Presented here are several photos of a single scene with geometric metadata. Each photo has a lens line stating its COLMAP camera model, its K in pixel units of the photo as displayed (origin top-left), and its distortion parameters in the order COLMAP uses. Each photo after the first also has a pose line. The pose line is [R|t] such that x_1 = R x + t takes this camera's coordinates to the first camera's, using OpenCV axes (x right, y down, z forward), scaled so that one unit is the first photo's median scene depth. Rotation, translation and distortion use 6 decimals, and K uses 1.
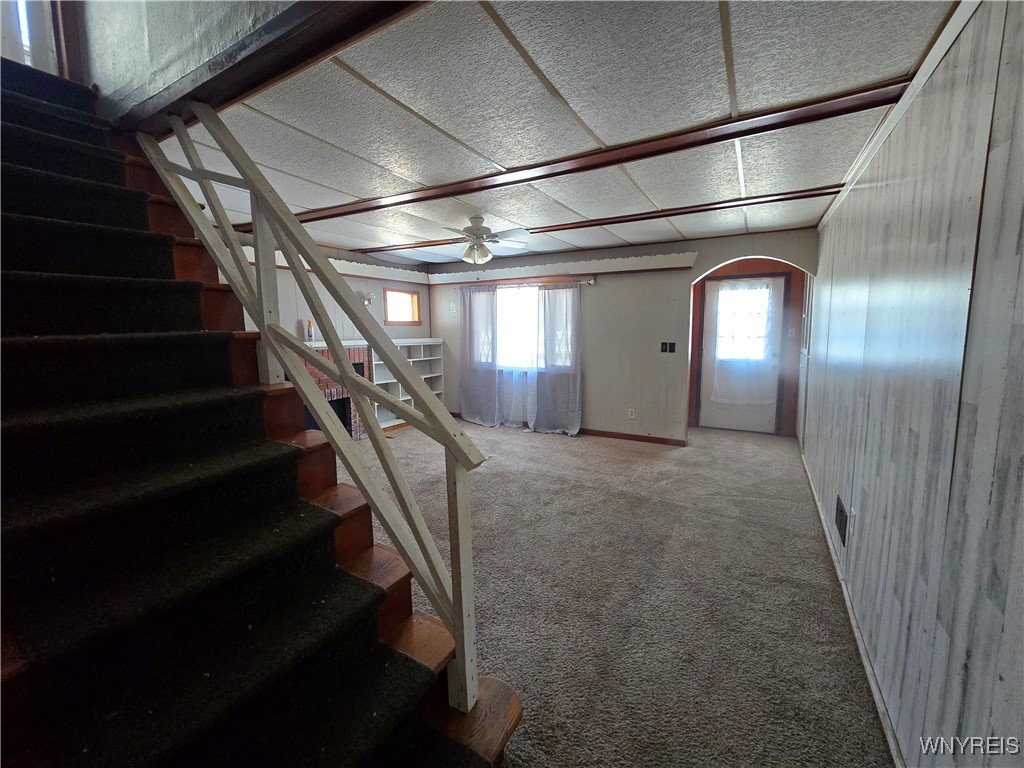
lens RADIAL K [[415.5, 0, 515.5], [0, 415.5, 381.7], [0, 0, 1]] dist [-0.023132, -0.000403]
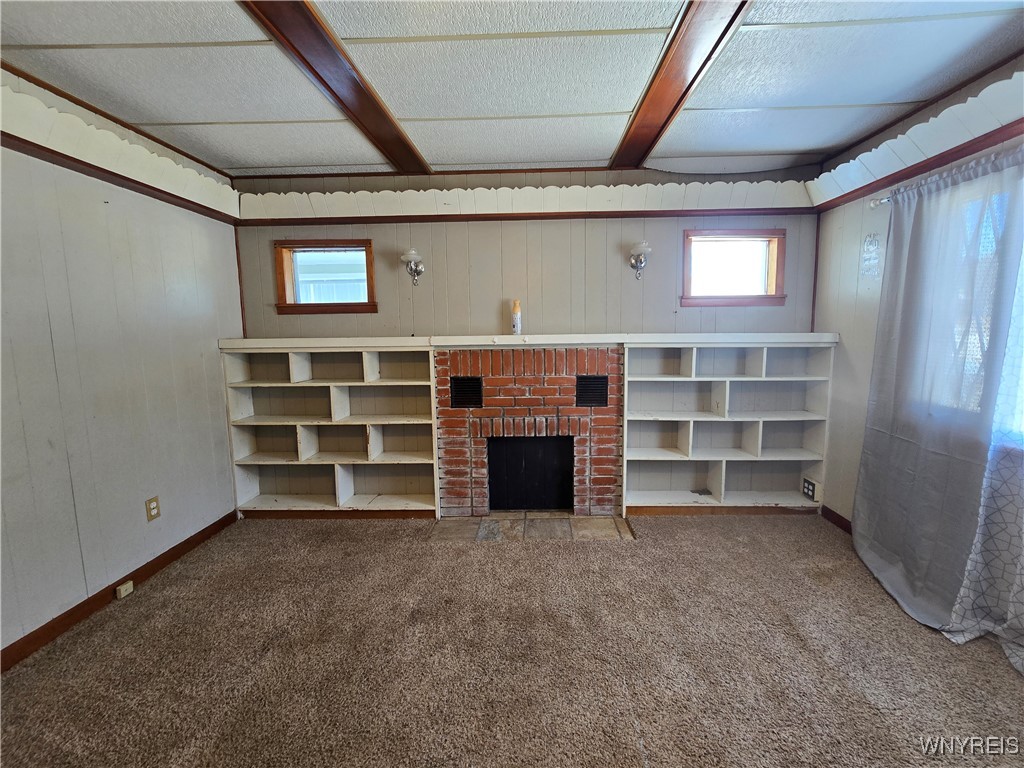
lens RADIAL K [[415.5, 0, 515.5], [0, 415.5, 381.7], [0, 0, 1]] dist [-0.023132, -0.000403]
pose [[0.472222, 0.107356, -0.874918, 0.035479], [-0.101231, 0.992594, 0.067158, -0.055003], [0.875648, 0.056855, 0.479592, 0.564211]]
